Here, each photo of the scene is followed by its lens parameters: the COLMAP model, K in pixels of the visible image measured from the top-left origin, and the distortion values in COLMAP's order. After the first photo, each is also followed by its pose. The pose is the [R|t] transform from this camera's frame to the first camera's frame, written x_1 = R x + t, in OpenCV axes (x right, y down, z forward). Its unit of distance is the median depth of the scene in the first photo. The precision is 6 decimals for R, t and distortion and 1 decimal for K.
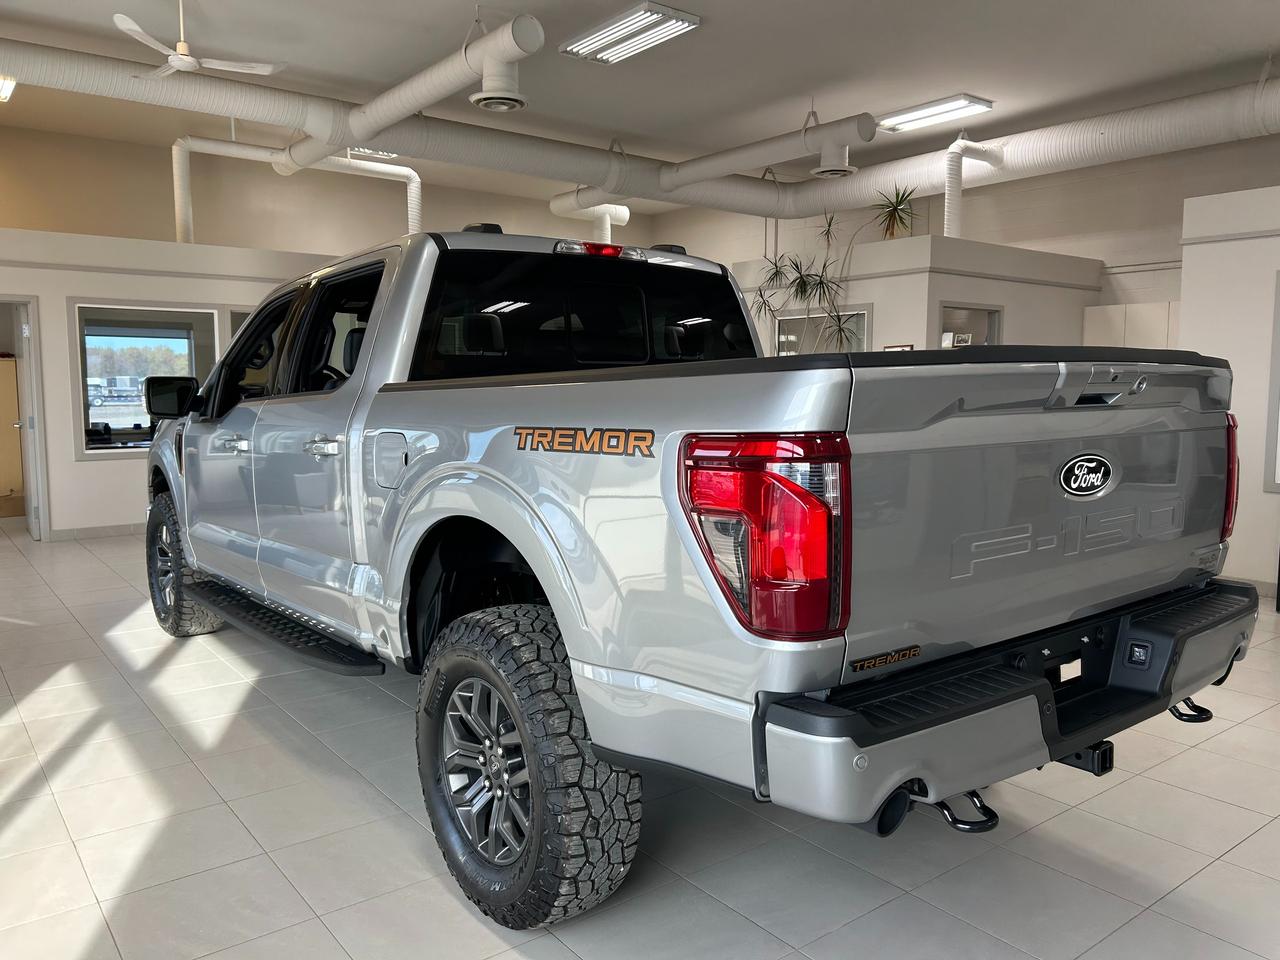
lens RADIAL K [[964.4, 0, 653.1], [0, 964.4, 474.4], [0, 0, 1]] dist [0.010069, 0.003544]
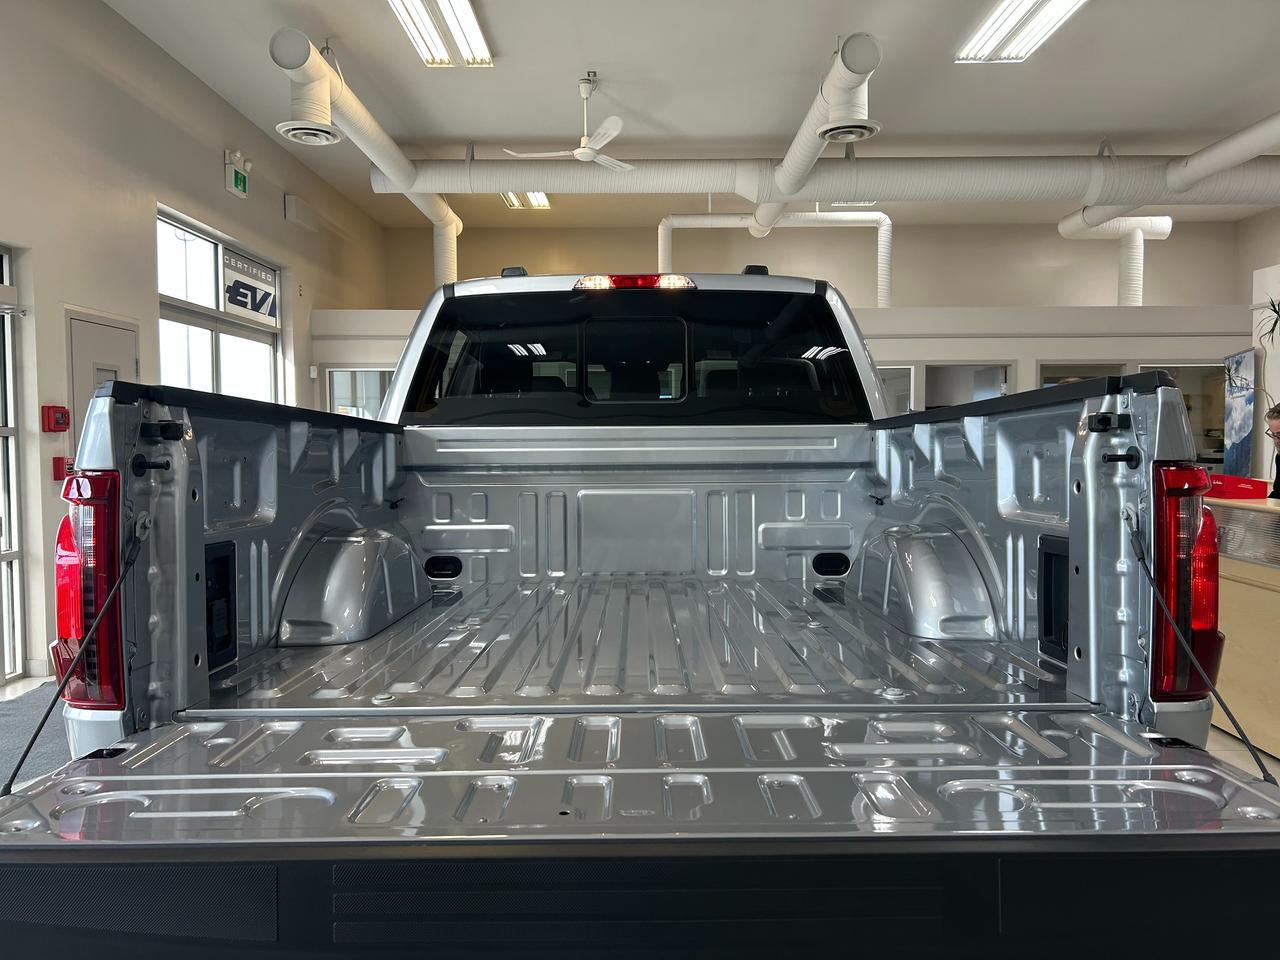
lens RADIAL K [[964.4, 0, 640.0], [0, 964.4, 480.0], [0, 0, 1]] dist [0.016835, -0.008877]
pose [[0.784000, 0.021431, -0.620391, 0.255586], [-0.049841, 0.998350, -0.028498, -0.008325], [0.618757, 0.053264, 0.783774, 0.141431]]
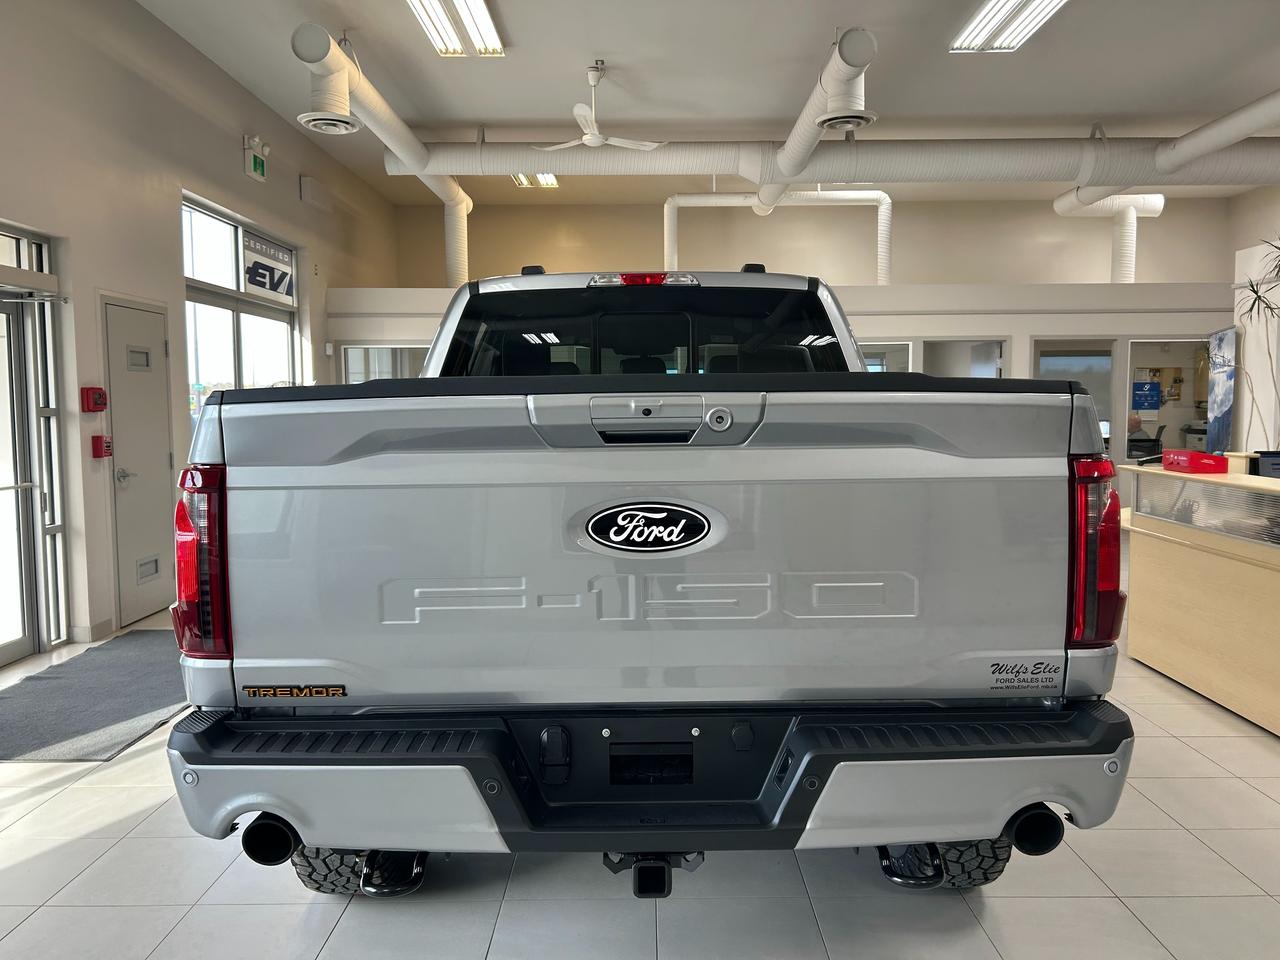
lens RADIAL K [[964.4, 0, 653.1], [0, 964.4, 474.4], [0, 0, 1]] dist [0.010069, 0.003544]
pose [[0.788479, 0.035097, -0.614060, 0.282663], [-0.046714, 0.998904, -0.002890, -0.012474], [0.613286, 0.030964, 0.789254, 0.104667]]
